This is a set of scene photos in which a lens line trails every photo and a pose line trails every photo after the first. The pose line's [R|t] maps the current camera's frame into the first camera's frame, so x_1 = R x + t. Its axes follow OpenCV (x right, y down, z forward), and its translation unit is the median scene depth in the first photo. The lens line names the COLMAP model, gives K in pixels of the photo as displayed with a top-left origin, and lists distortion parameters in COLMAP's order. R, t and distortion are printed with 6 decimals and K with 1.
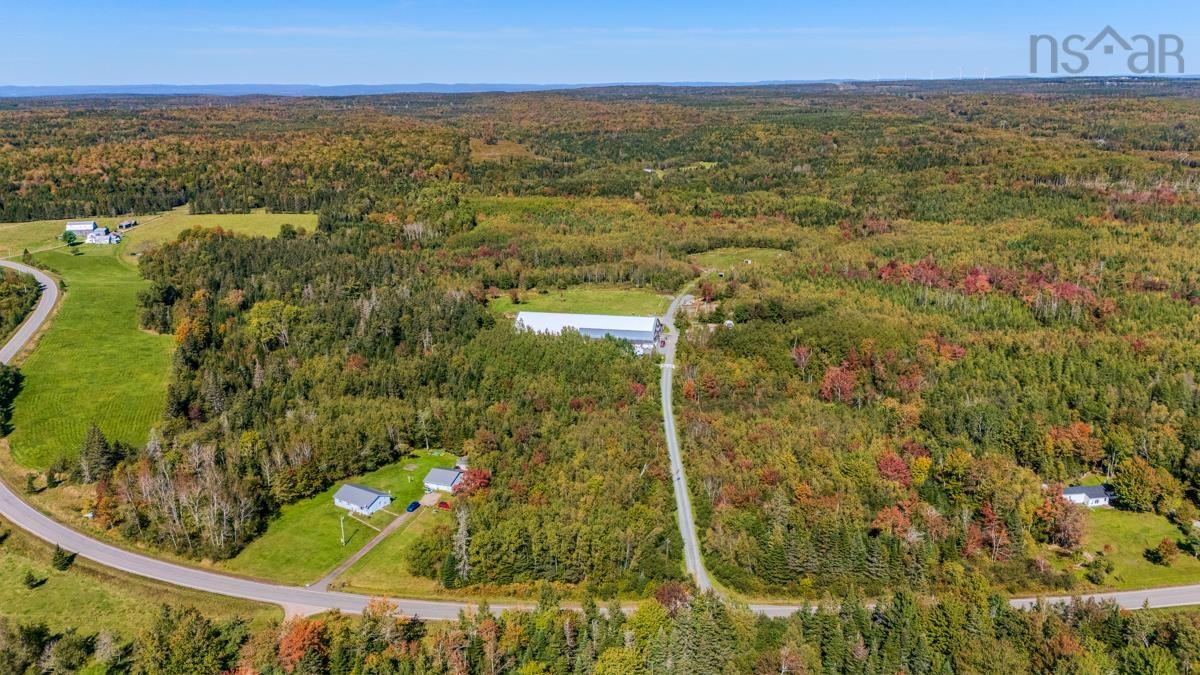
lens RADIAL K [[862.2, 0, 600.0], [0, 862.2, 337.5], [0, 0, 1]] dist [0.107083, -0.128522]
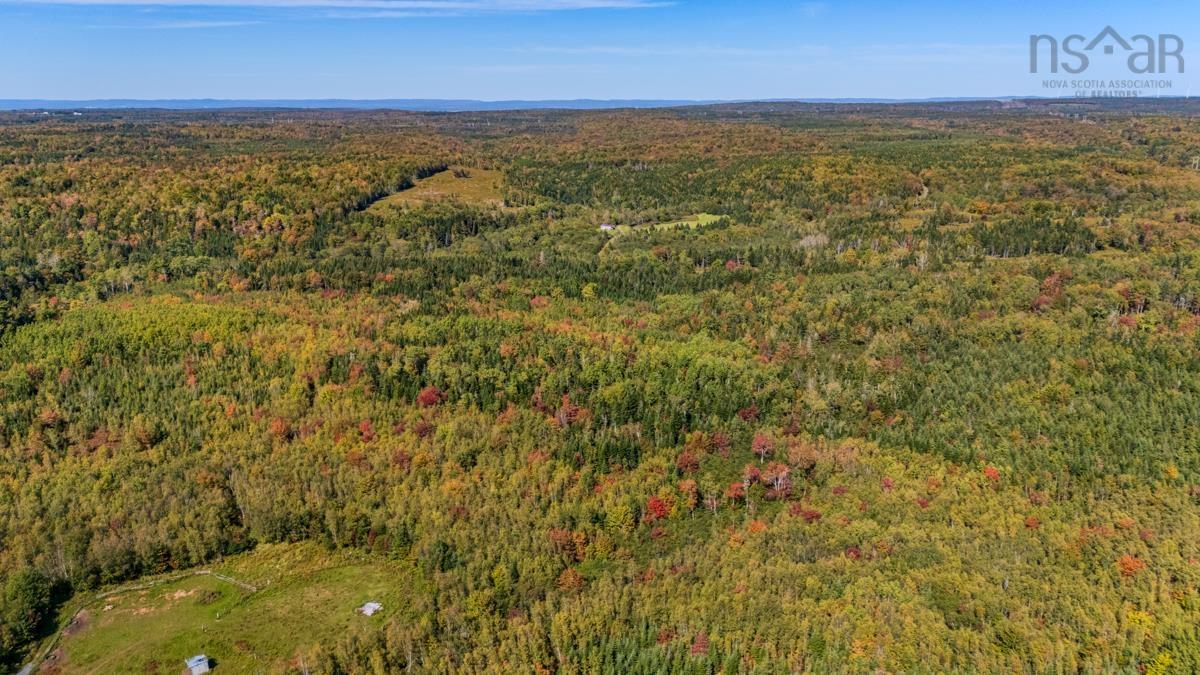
lens RADIAL K [[872.9, 0, 600.0], [0, 872.9, 337.5], [0, 0, 1]] dist [0.041001, -0.010672]
pose [[0.984811, 0.052968, -0.165354, 0.126662], [-0.055907, 0.998349, -0.013167, -0.073903], [0.164384, 0.022211, 0.986146, 0.250044]]
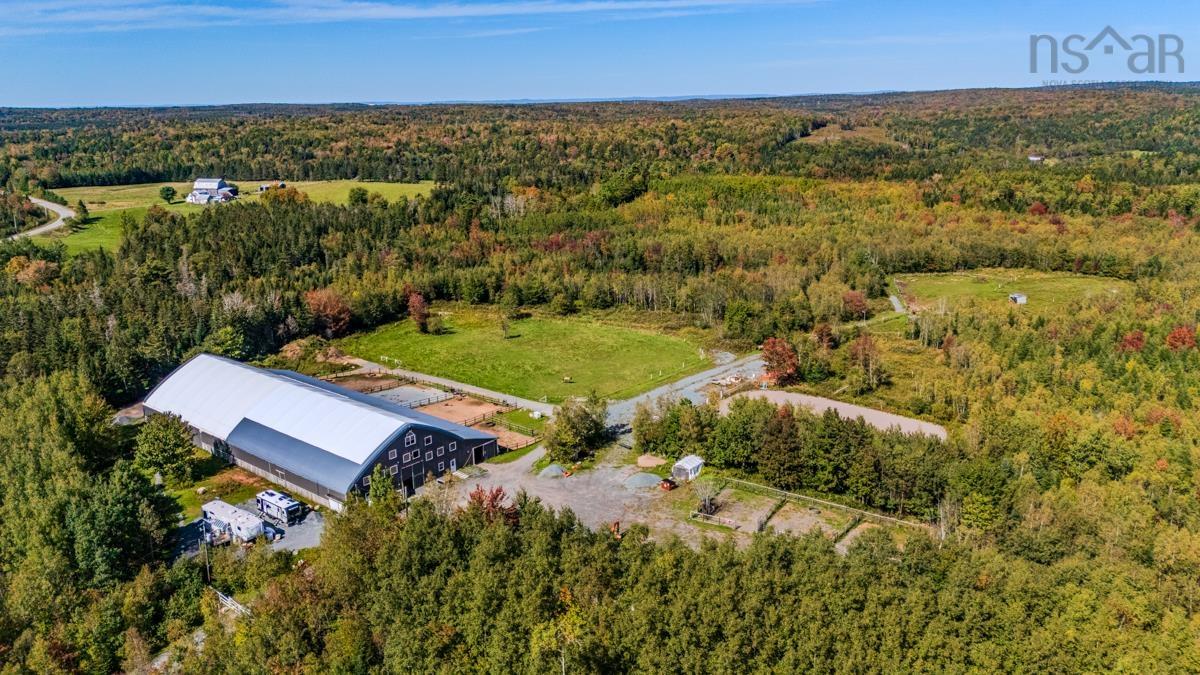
lens RADIAL K [[872.9, 0, 600.0], [0, 872.9, 337.5], [0, 0, 1]] dist [0.041001, -0.010672]
pose [[0.883796, 0.119804, -0.452274, 0.064434], [-0.124999, 0.991984, 0.018508, -0.016612], [0.450866, 0.040177, 0.891687, 0.166875]]
